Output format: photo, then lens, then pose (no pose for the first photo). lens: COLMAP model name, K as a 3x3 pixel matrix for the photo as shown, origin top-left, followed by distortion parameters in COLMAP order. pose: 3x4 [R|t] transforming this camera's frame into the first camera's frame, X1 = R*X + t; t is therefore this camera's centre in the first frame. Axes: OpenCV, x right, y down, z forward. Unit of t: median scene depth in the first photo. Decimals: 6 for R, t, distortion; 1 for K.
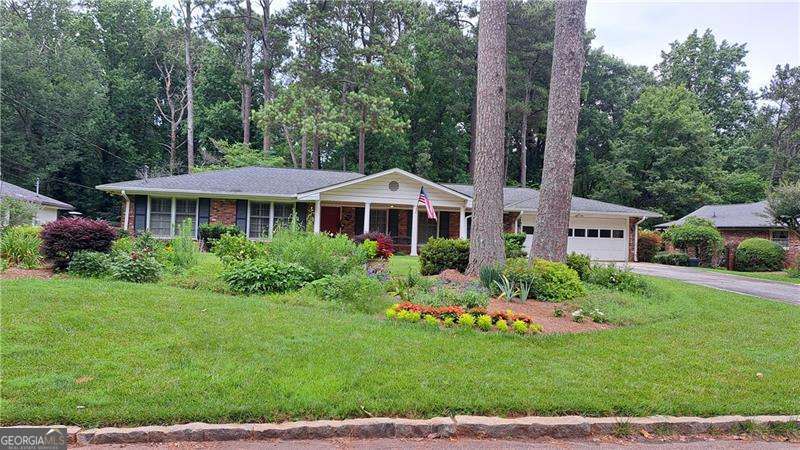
lens RADIAL K [[561.2, 0, 400.0], [0, 561.2, 225.0], [0, 0, 1]] dist [0.084196, -0.097809]
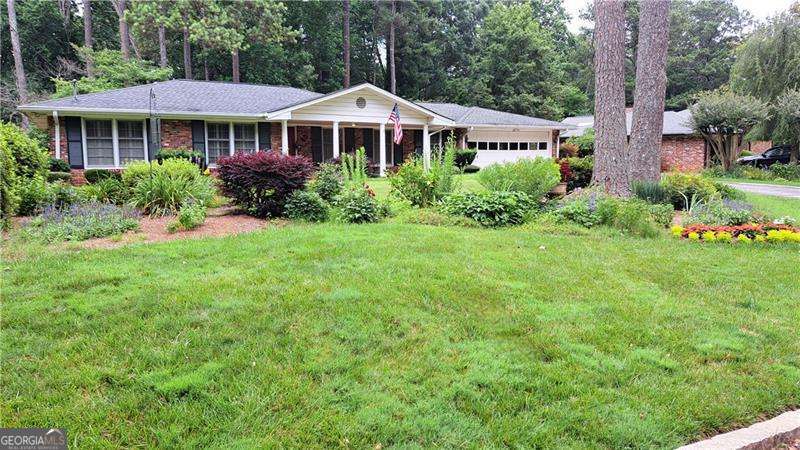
lens RADIAL K [[561.2, 0, 400.0], [0, 561.2, 225.0], [0, 0, 1]] dist [0.084196, -0.097809]
pose [[0.945716, -0.077007, 0.315738, -0.252144], [0.029409, 0.987814, 0.152834, -0.009231], [-0.323660, -0.135252, 0.936457, 0.054307]]
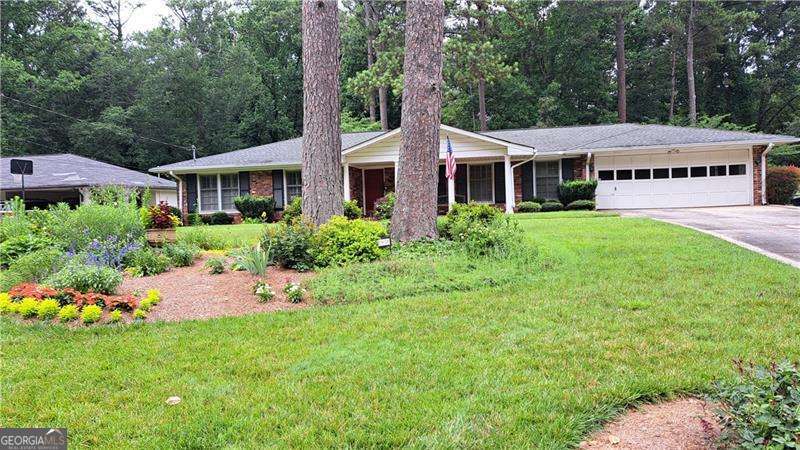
lens RADIAL K [[561.2, 0, 400.0], [0, 561.2, 225.0], [0, 0, 1]] dist [0.084196, -0.097809]
pose [[0.933191, -0.054492, -0.355226, 0.250689], [0.077609, 0.995671, 0.051146, 0.016599], [0.350902, -0.075298, 0.933380, 0.127288]]
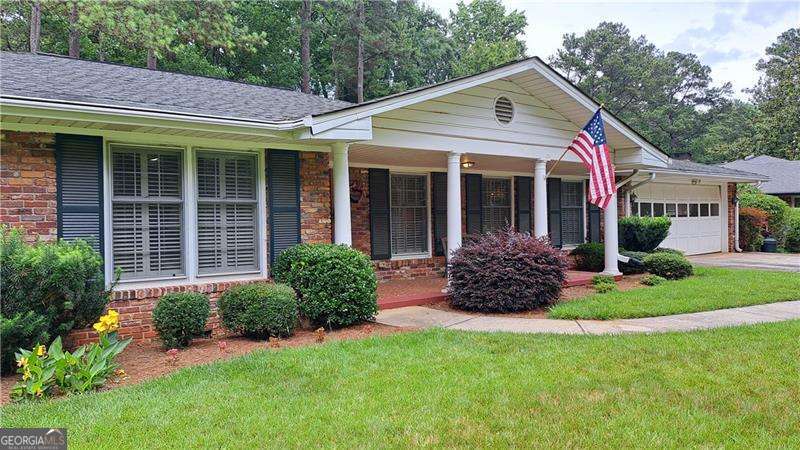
lens RADIAL K [[565.7, 0, 386.3], [0, 565.7, 222.2], [0, 0, 1]] dist [0.046485, -0.000197]
pose [[0.893300, -0.047234, 0.446973, -0.252209], [0.028341, 0.998403, 0.048865, -0.013249], [-0.448567, -0.030983, 0.893212, 0.644607]]
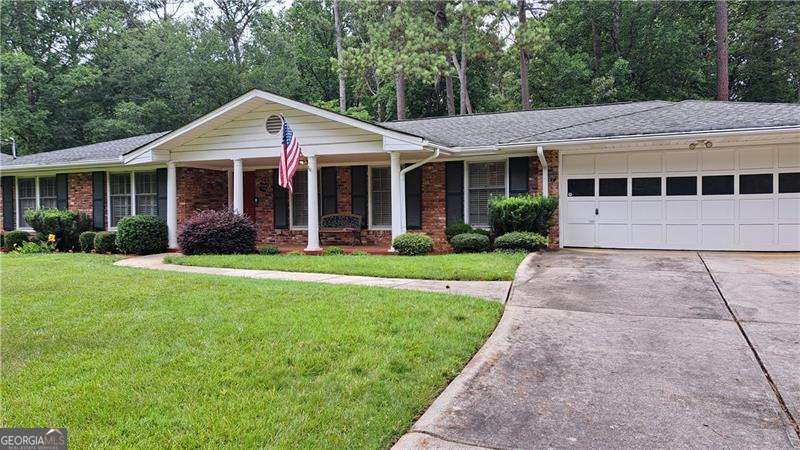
lens RADIAL K [[561.2, 0, 400.0], [0, 561.2, 225.0], [0, 0, 1]] dist [0.084196, -0.097809]
pose [[0.842486, -0.030967, -0.537828, 0.371144], [0.058249, 0.997730, 0.033796, 0.016268], [0.535561, -0.059801, 0.842377, 0.560014]]
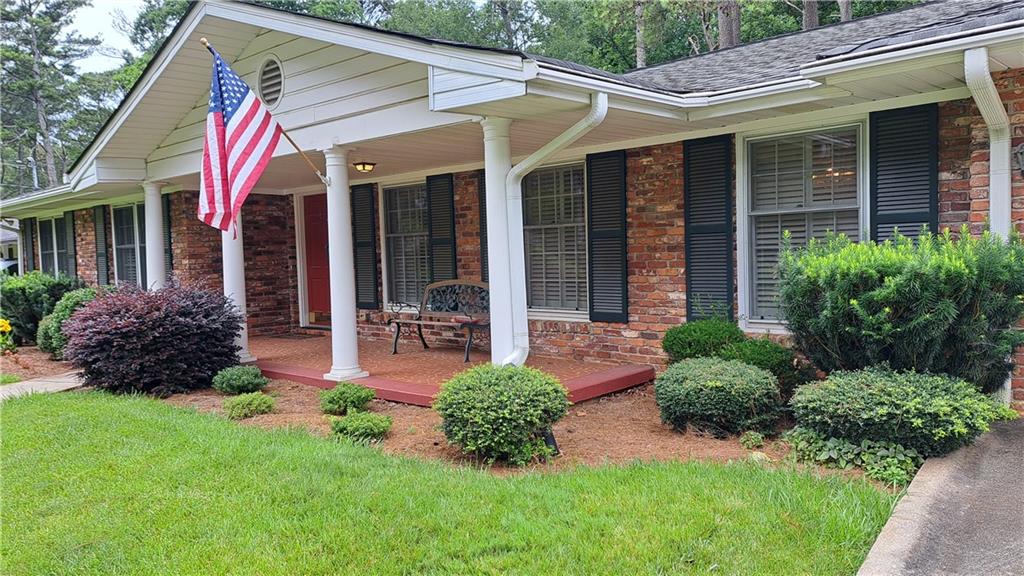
lens RADIAL K [[732.9, 0, 512.0], [0, 732.9, 288.0], [0, 0, 1]] dist [0.011205, 0.002678]
pose [[0.614585, -0.012232, -0.788756, 0.284105], [0.080683, 0.995611, 0.047427, 0.010274], [0.784713, -0.092787, 0.612875, 0.834431]]
